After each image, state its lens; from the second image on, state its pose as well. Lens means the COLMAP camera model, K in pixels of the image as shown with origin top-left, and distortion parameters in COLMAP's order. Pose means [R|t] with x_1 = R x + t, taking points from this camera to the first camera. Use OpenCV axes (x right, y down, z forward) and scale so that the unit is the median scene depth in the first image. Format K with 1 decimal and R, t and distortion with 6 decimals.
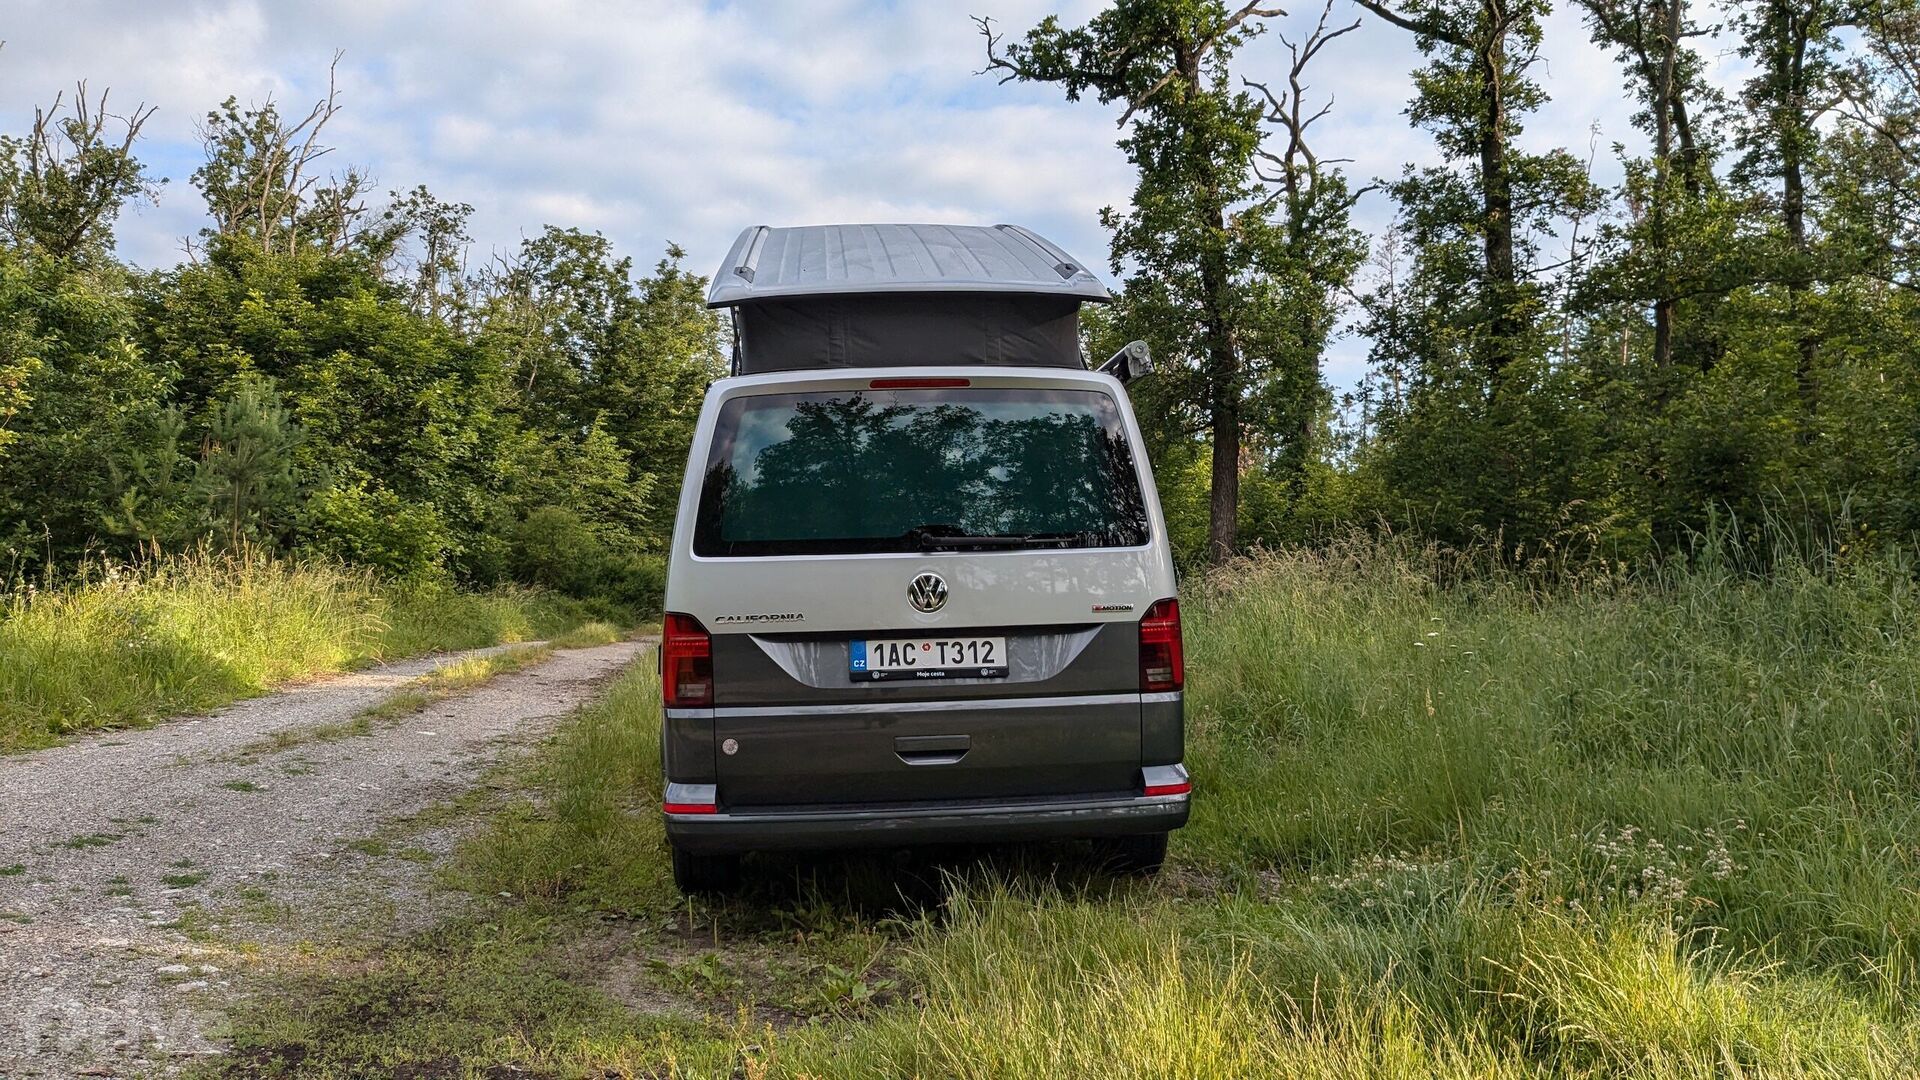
lens RADIAL K [[1486.7, 0, 960.0], [0, 1486.7, 540.0], [0, 0, 1]] dist [0.055933, -0.083967]
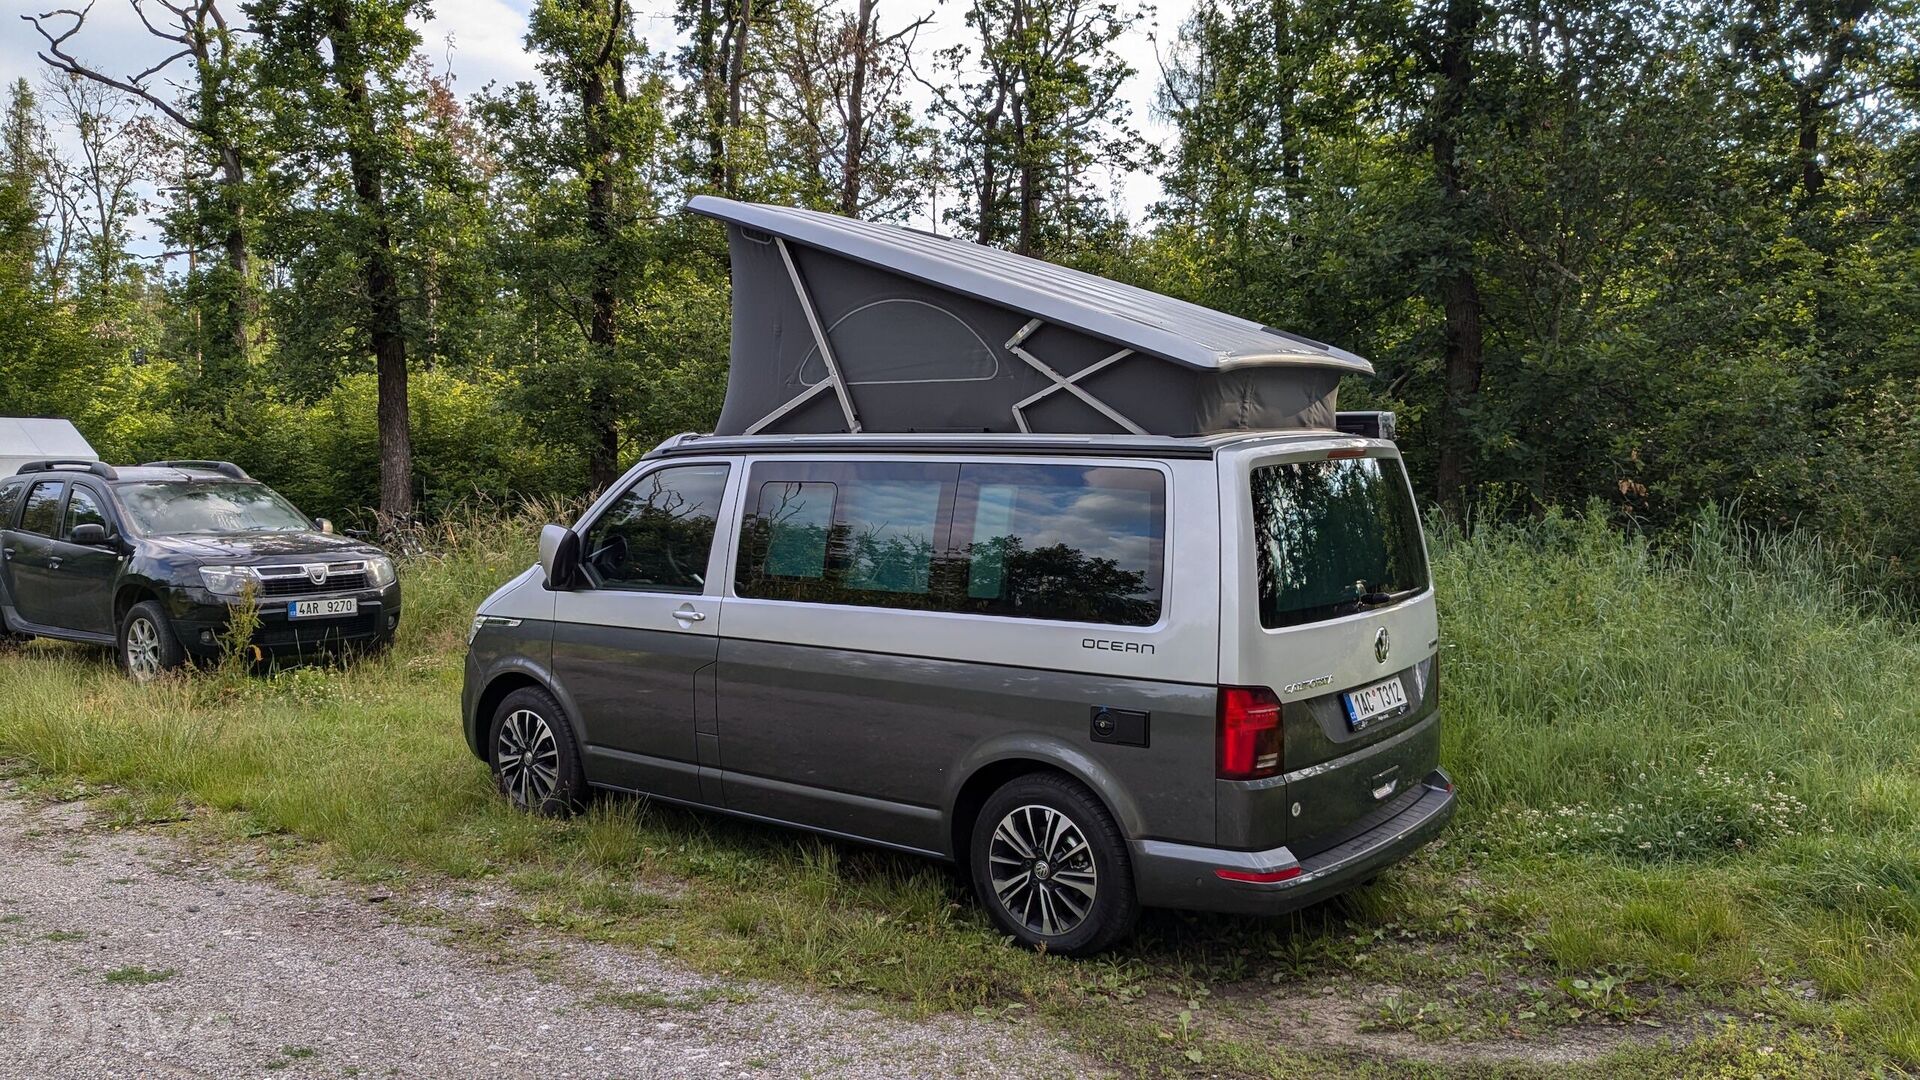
lens RADIAL K [[1455.9, 0, 955.7], [0, 1455.9, 613.3], [0, 0, 1]] dist [0.021156, 0.002818]
pose [[0.699561, -0.071194, 0.711017, -0.206063], [-0.014172, 0.993446, 0.113418, -0.021884], [-0.714432, -0.089419, 0.693968, 0.094318]]
